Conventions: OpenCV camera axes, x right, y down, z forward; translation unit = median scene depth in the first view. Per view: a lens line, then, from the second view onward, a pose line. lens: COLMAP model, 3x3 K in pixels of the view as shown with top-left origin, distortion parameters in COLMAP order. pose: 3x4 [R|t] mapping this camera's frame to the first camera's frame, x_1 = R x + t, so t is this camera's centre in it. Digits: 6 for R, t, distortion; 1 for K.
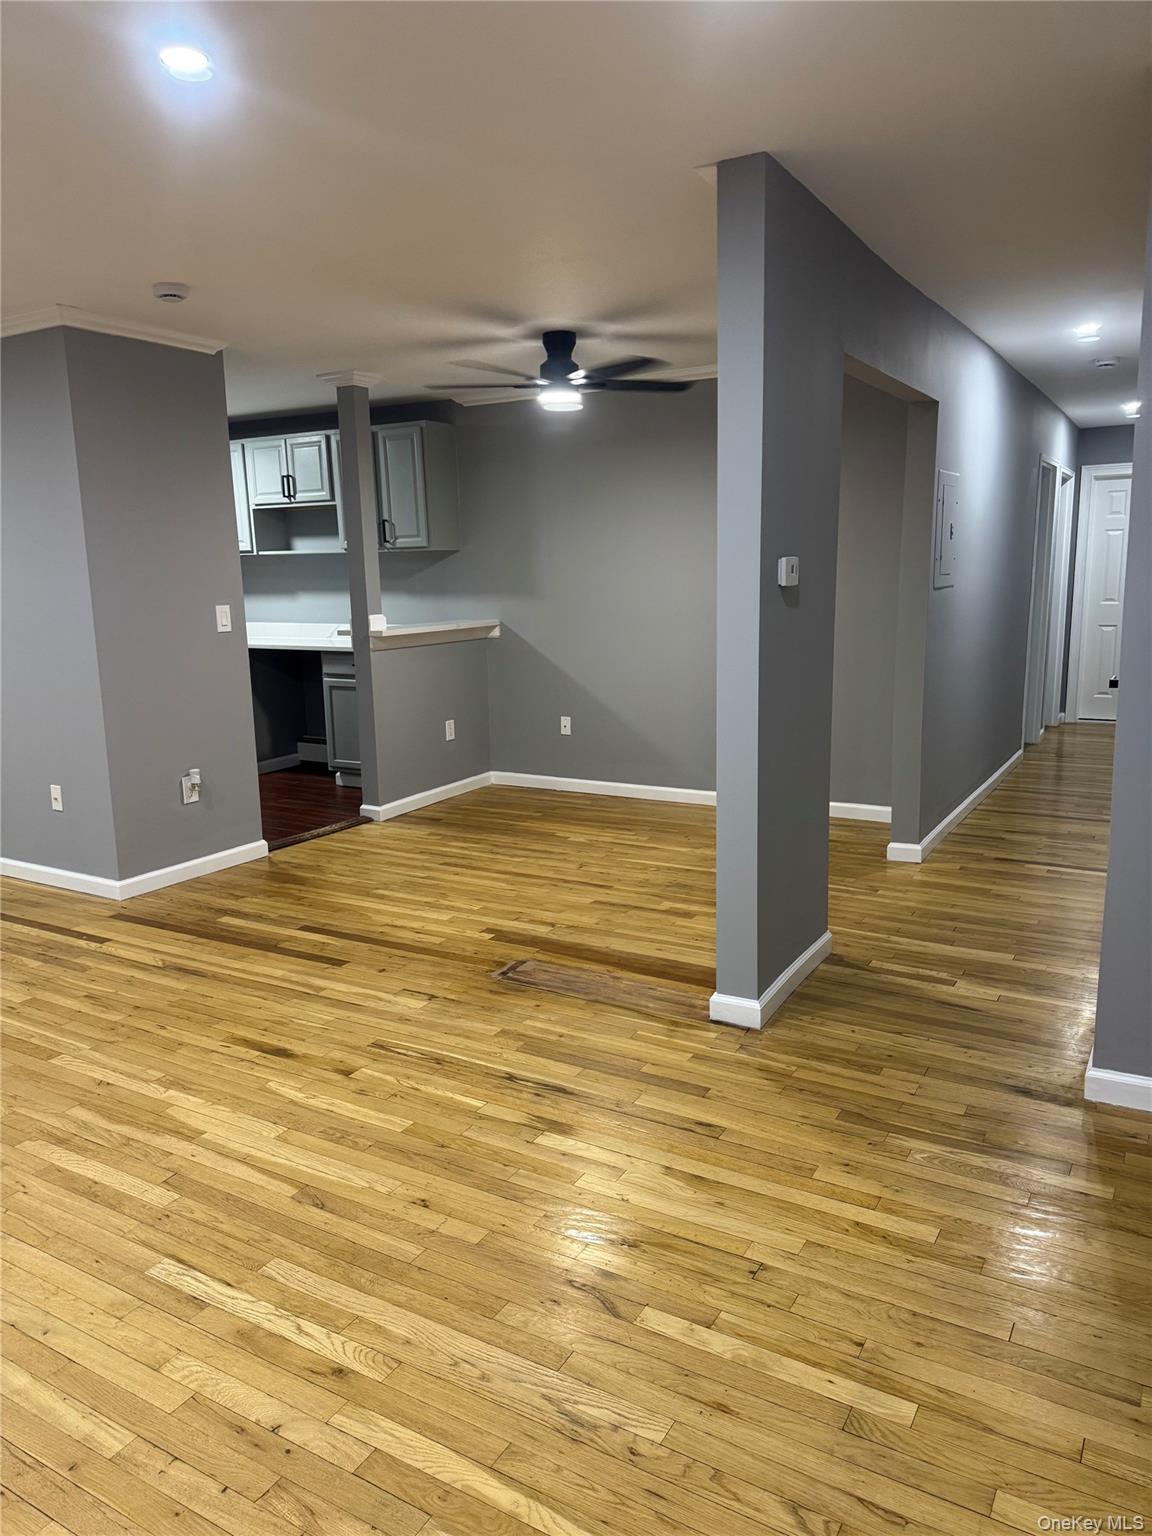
lens RADIAL K [[1068.1, 0, 572.8], [0, 1068.1, 774.7], [0, 0, 1]] dist [0.134894, -0.229728]
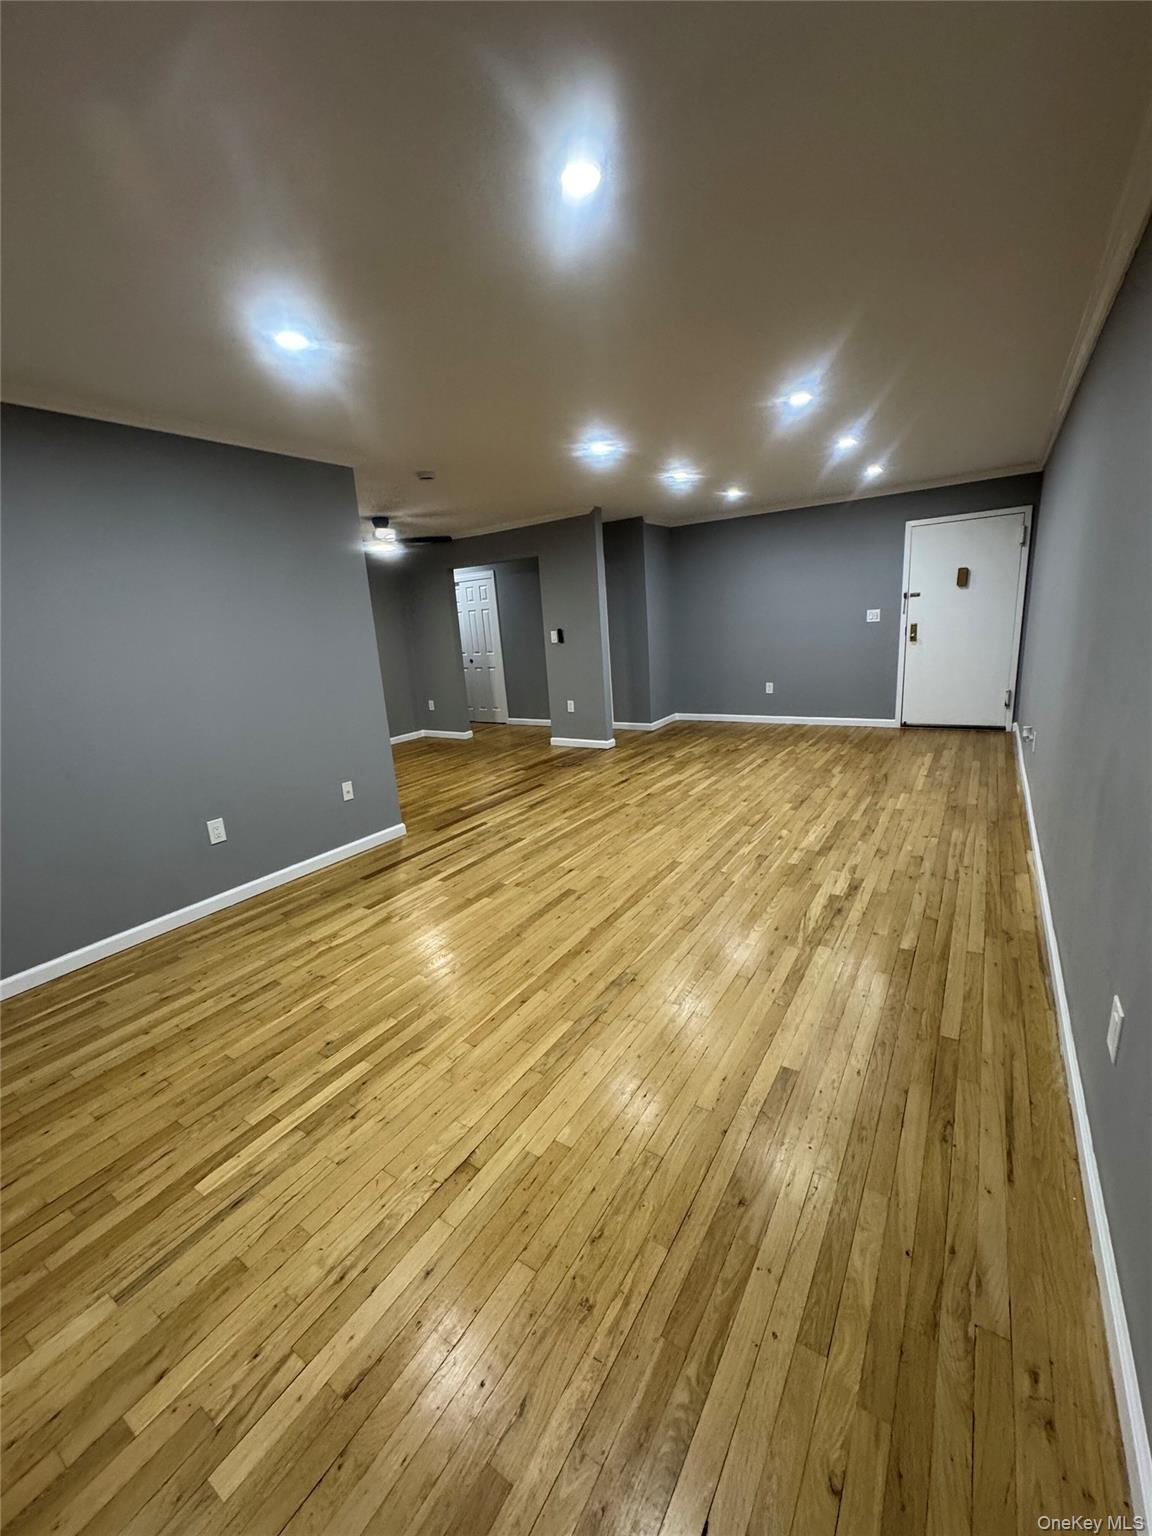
lens RADIAL K [[610.5, 0, 577.2], [0, 610.5, 765.7], [0, 0, 1]] dist [-0.002617, -0.000175]
pose [[0.048647, -0.217586, 0.974828, -1.444988], [0.251930, 0.947101, 0.198825, -0.108761], [-0.966522, 0.235916, 0.100890, 0.735144]]
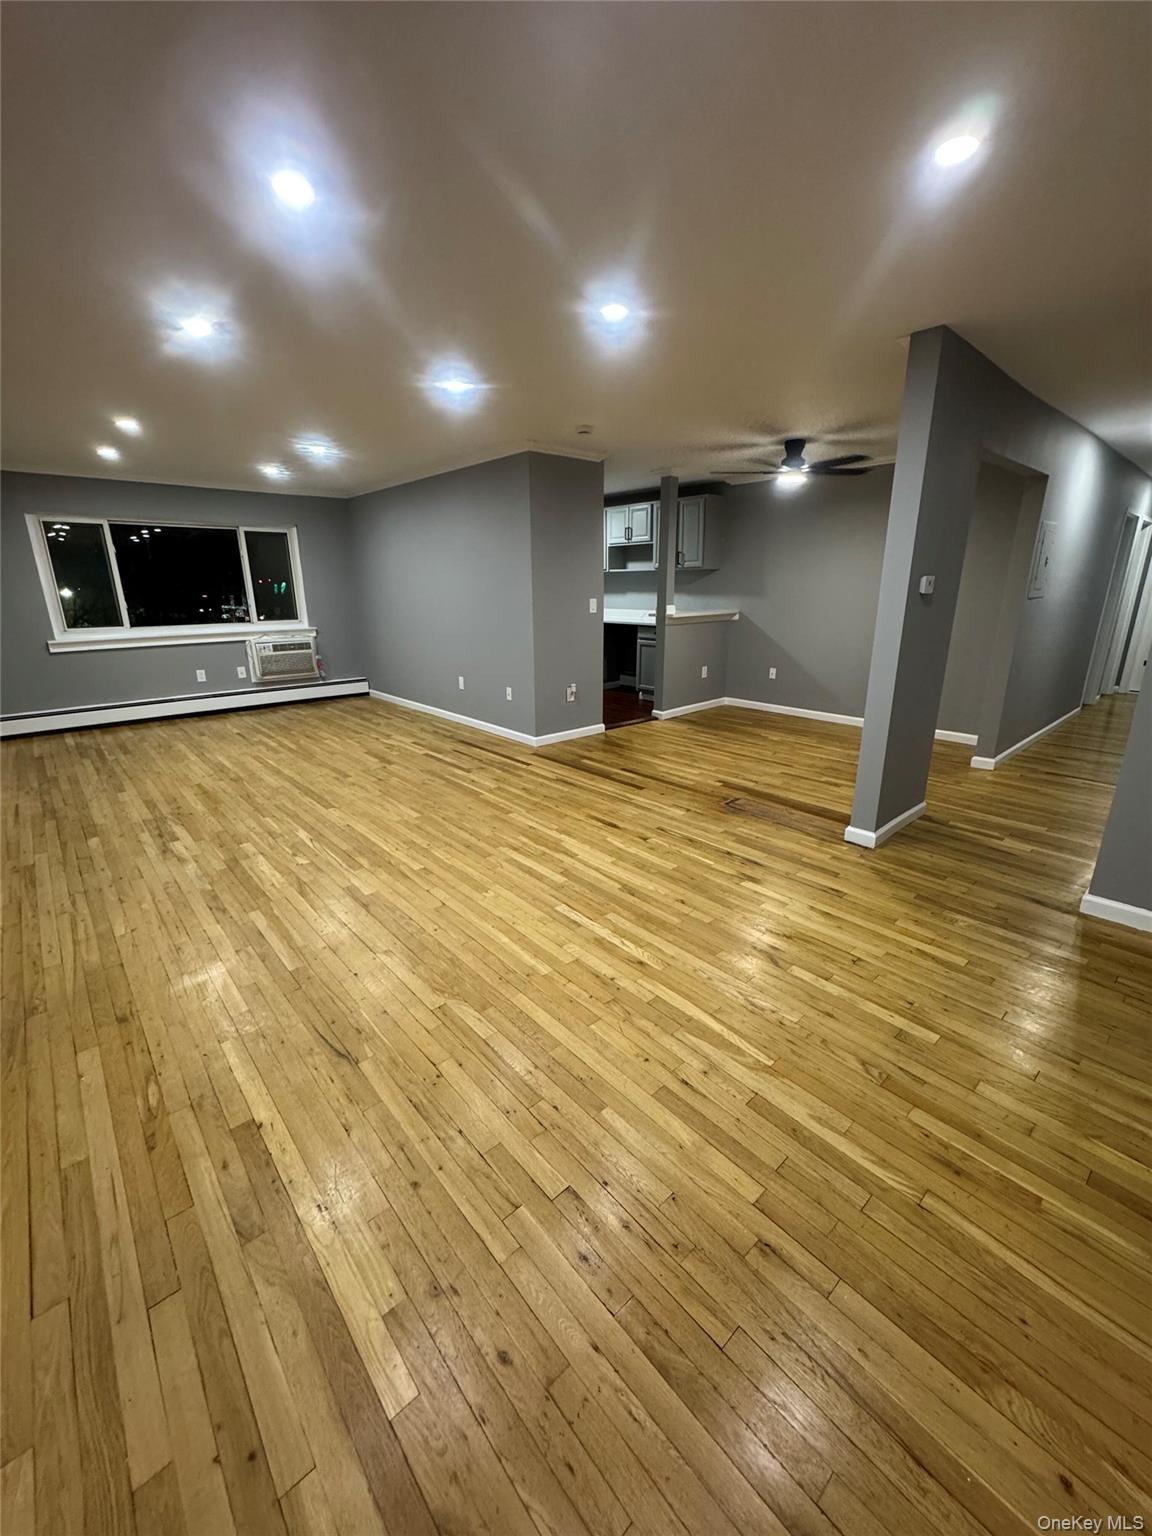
lens RADIAL K [[610.5, 0, 577.2], [0, 610.5, 765.7], [0, 0, 1]] dist [-0.002617, -0.000175]
pose [[0.951922, 0.102022, -0.288853, -0.011929], [-0.070660, 0.990613, 0.117018, 0.013846], [0.298080, -0.090982, 0.950195, -0.069163]]
